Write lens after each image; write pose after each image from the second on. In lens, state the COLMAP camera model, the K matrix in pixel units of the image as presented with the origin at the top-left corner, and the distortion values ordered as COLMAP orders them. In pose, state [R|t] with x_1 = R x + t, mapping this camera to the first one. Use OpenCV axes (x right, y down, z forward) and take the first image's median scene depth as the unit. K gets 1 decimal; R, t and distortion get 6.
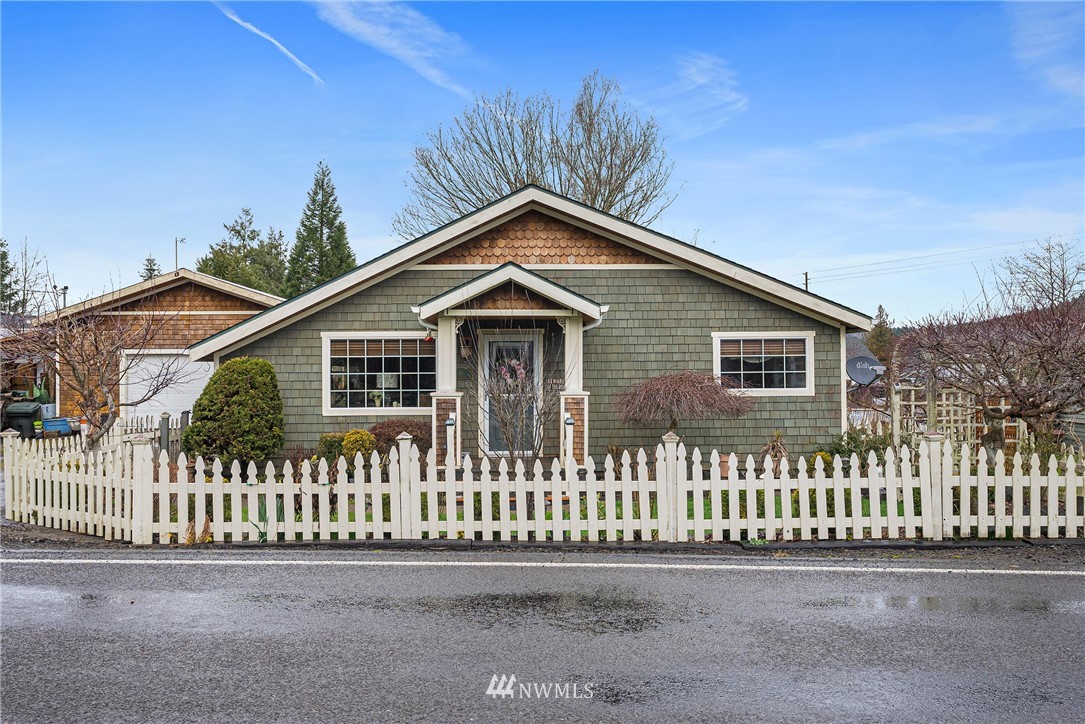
lens RADIAL K [[930.1, 0, 542.5], [0, 930.1, 362.0], [0, 0, 1]] dist [-0.010072, -0.012793]
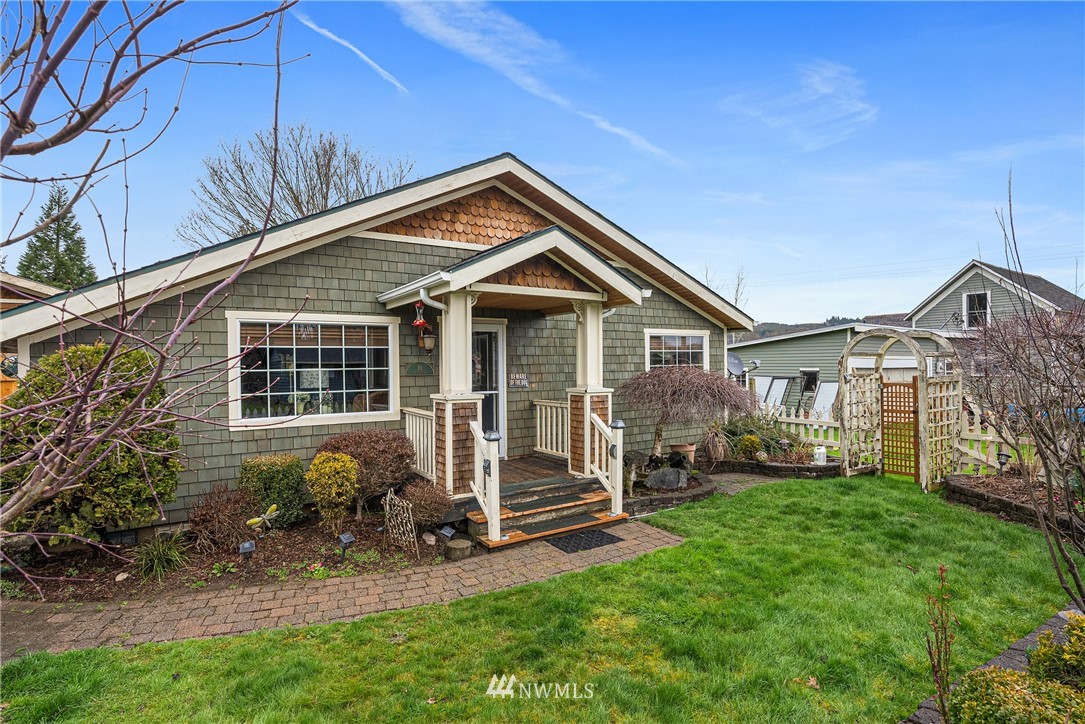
lens RADIAL K [[540.7, 0, 542.5], [0, 540.7, 362.0], [0, 0, 1]] dist [-0.003627, 0.000486]
pose [[0.861427, -0.001030, 0.507880, -0.235227], [0.000296, 0.999999, 0.001526, 0.005572], [-0.507881, -0.001164, 0.861426, 0.522791]]
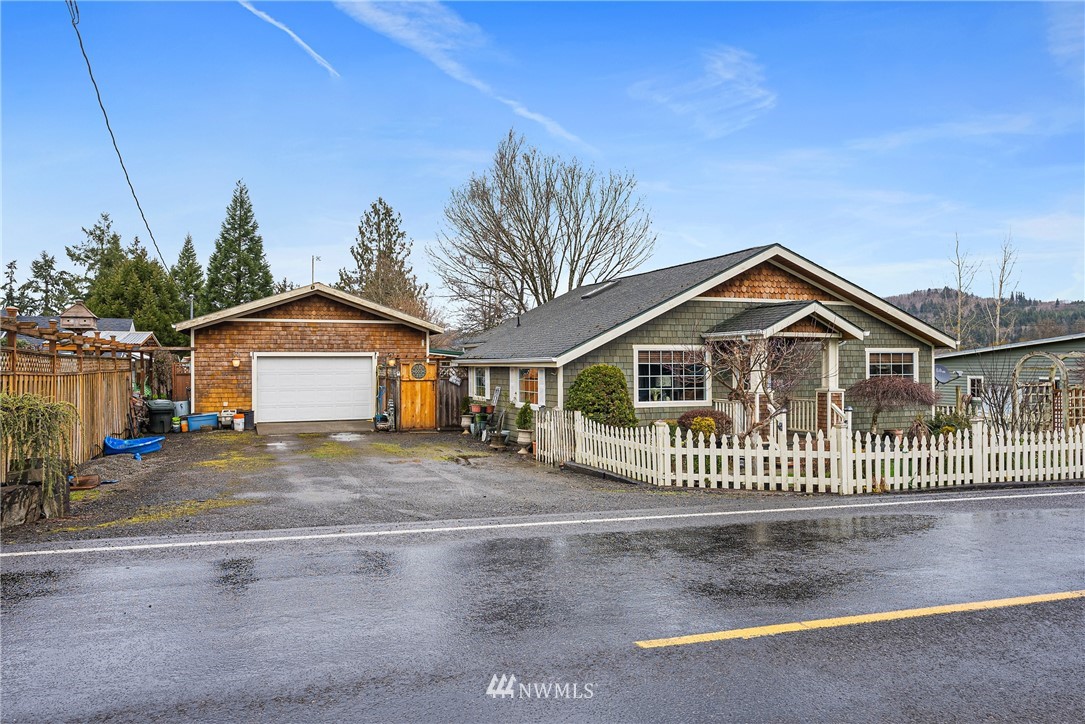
lens RADIAL K [[783.1, 0, 542.5], [0, 783.1, 362.0], [0, 0, 1]] dist [0.006172, 0.001239]
pose [[0.947434, 0.004656, 0.319918, -0.707766], [-0.005690, 0.999981, 0.002298, -0.009590], [-0.319901, -0.003998, 0.947442, -0.022737]]
